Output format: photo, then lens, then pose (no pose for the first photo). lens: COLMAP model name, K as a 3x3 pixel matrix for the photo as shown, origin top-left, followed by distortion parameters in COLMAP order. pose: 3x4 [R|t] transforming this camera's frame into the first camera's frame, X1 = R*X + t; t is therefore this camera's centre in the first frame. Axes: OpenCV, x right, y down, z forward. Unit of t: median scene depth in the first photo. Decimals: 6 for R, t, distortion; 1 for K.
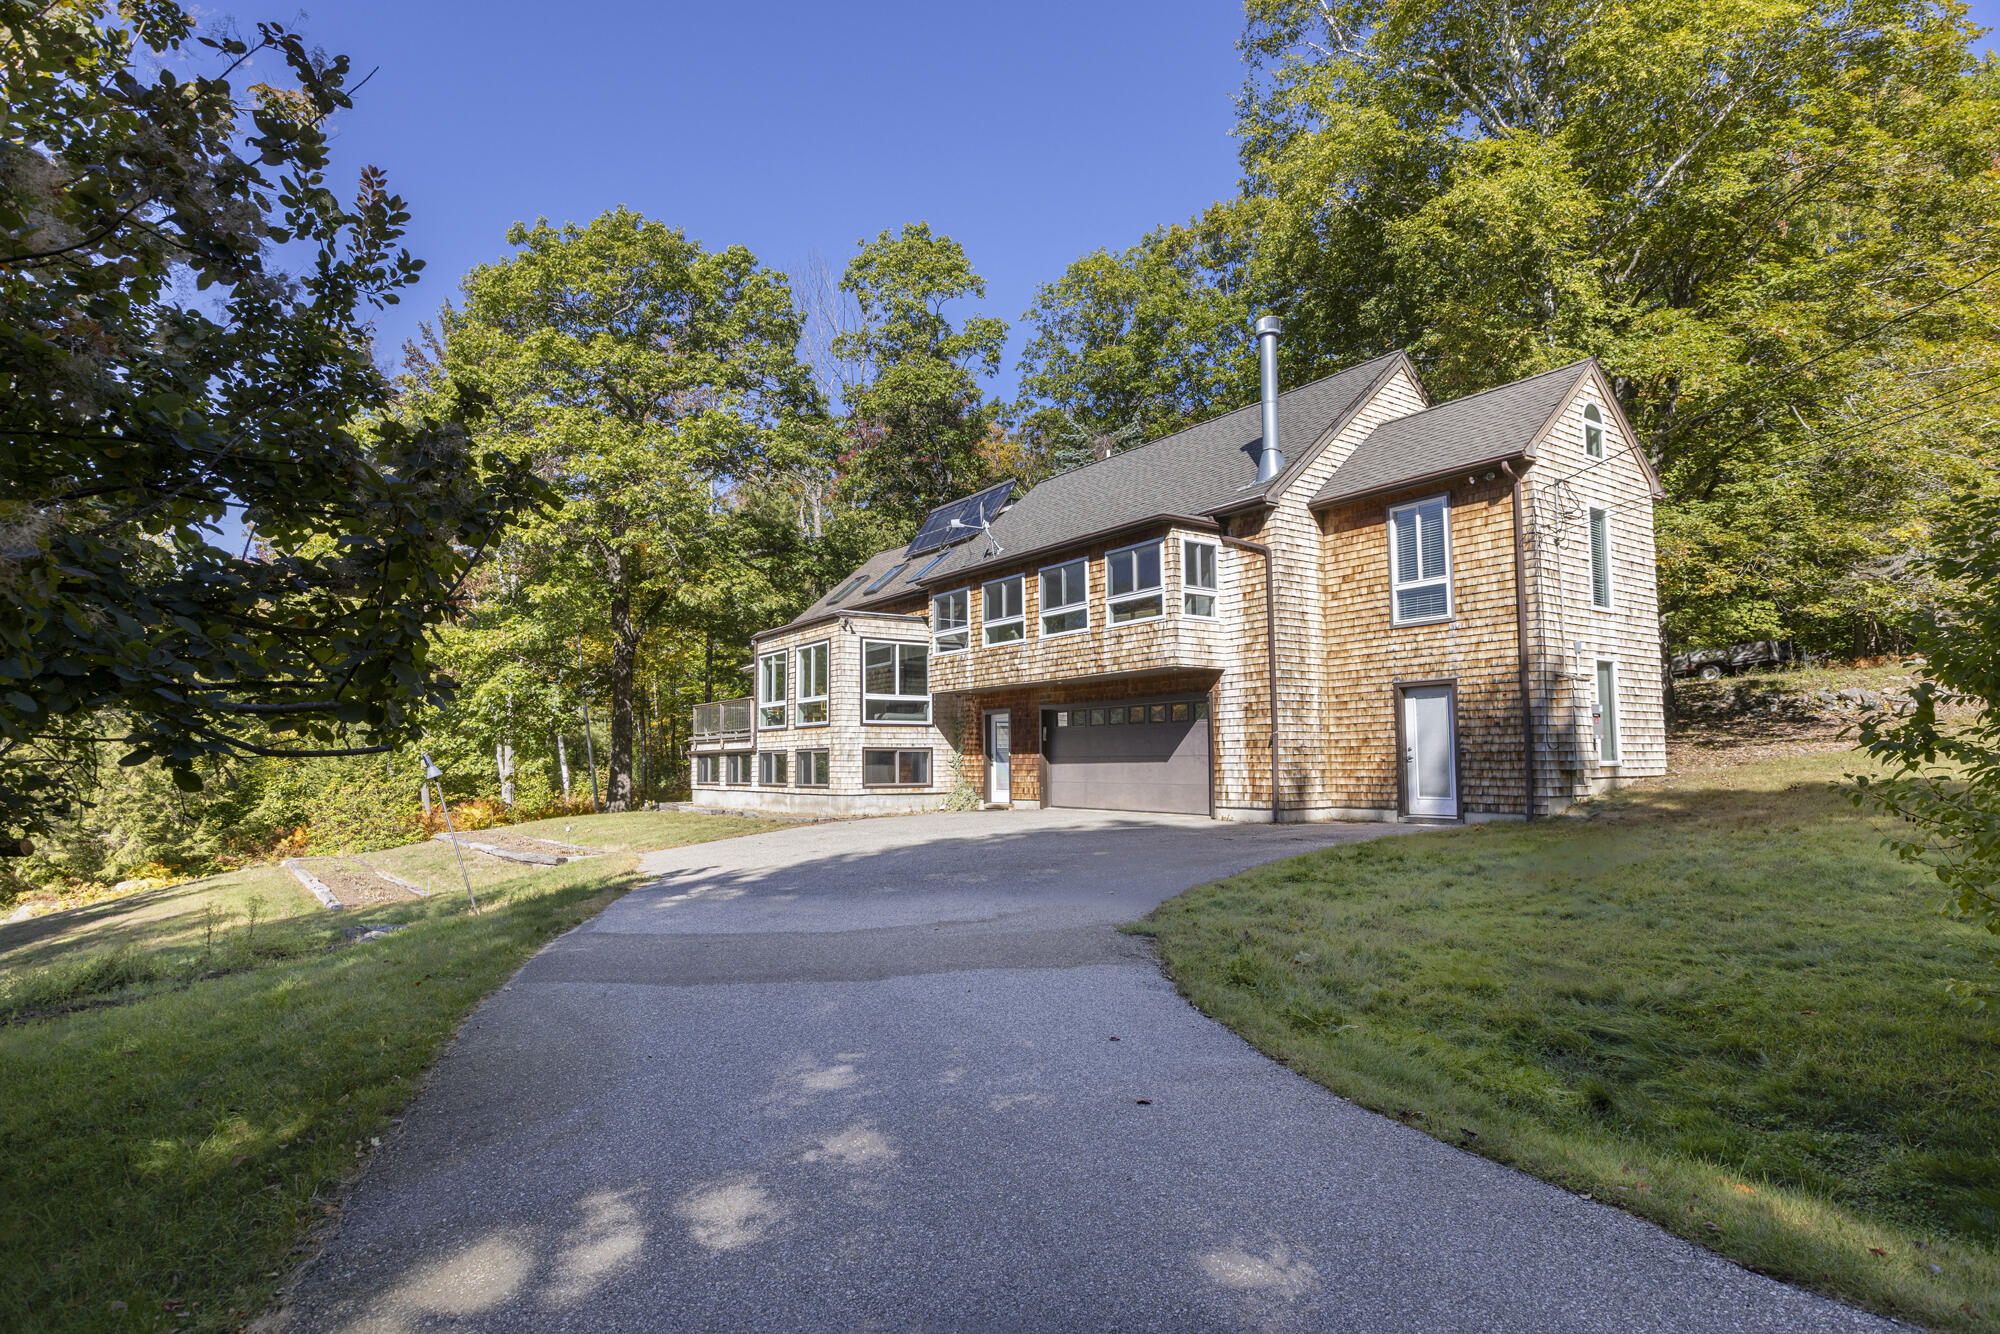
lens RADIAL K [[1066.5, 0, 1001.3], [0, 1066.5, 676.9], [0, 0, 1]] dist [-0.004027, -0.000649]
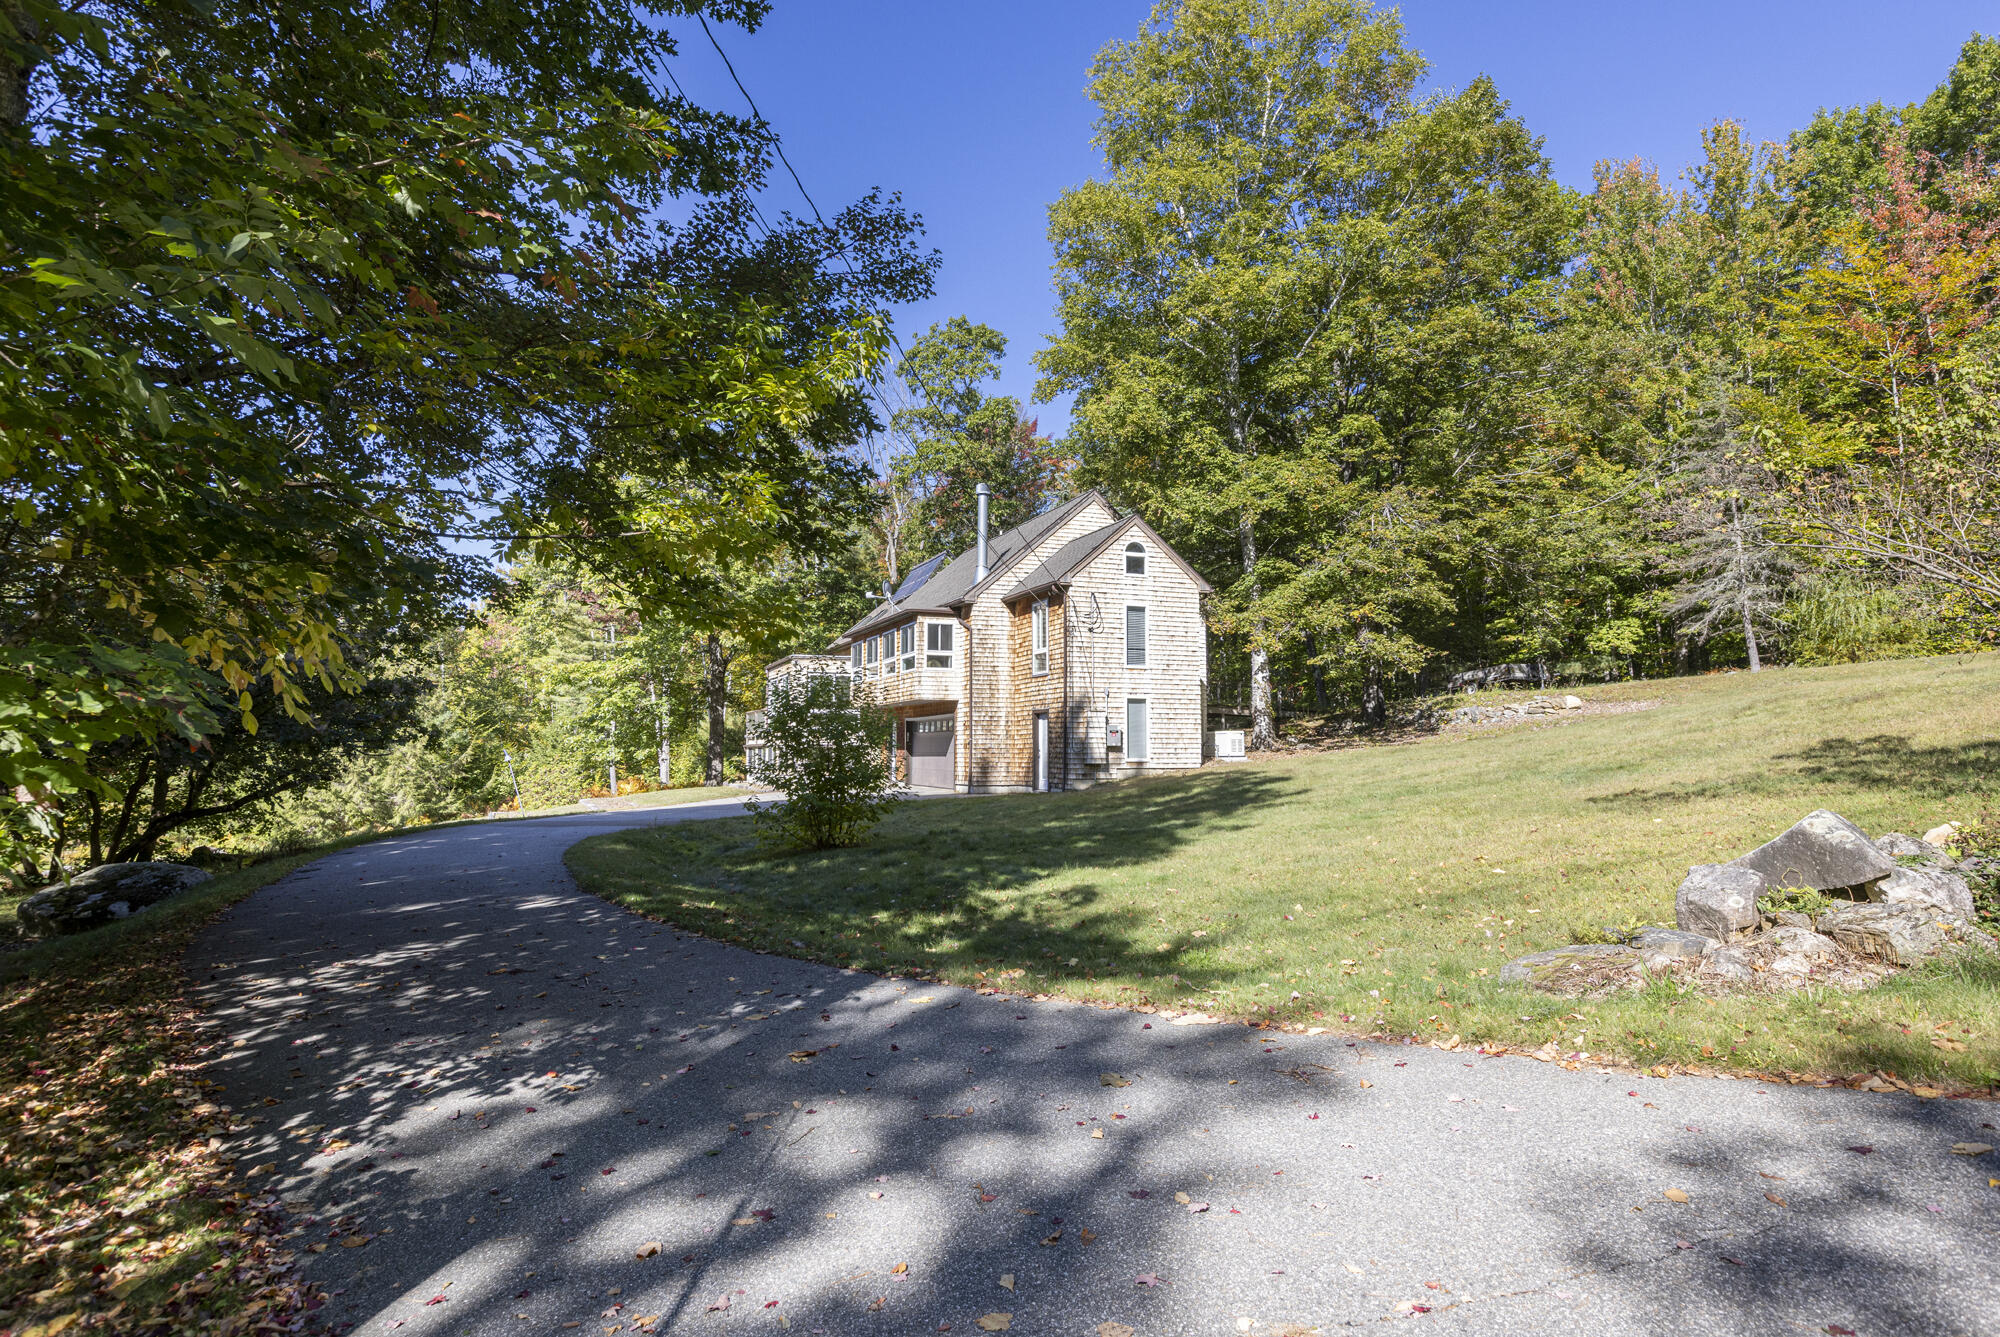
lens RADIAL K [[1160.9, 0, 998.9], [0, 1160.9, 661.1], [0, 0, 1]] dist [0.000071, 0.000116]
pose [[0.970895, -0.009359, -0.239322, 0.676561], [0.009601, 0.999954, -0.000154, -0.064297], [0.239312, -0.002148, 0.970940, -0.695473]]
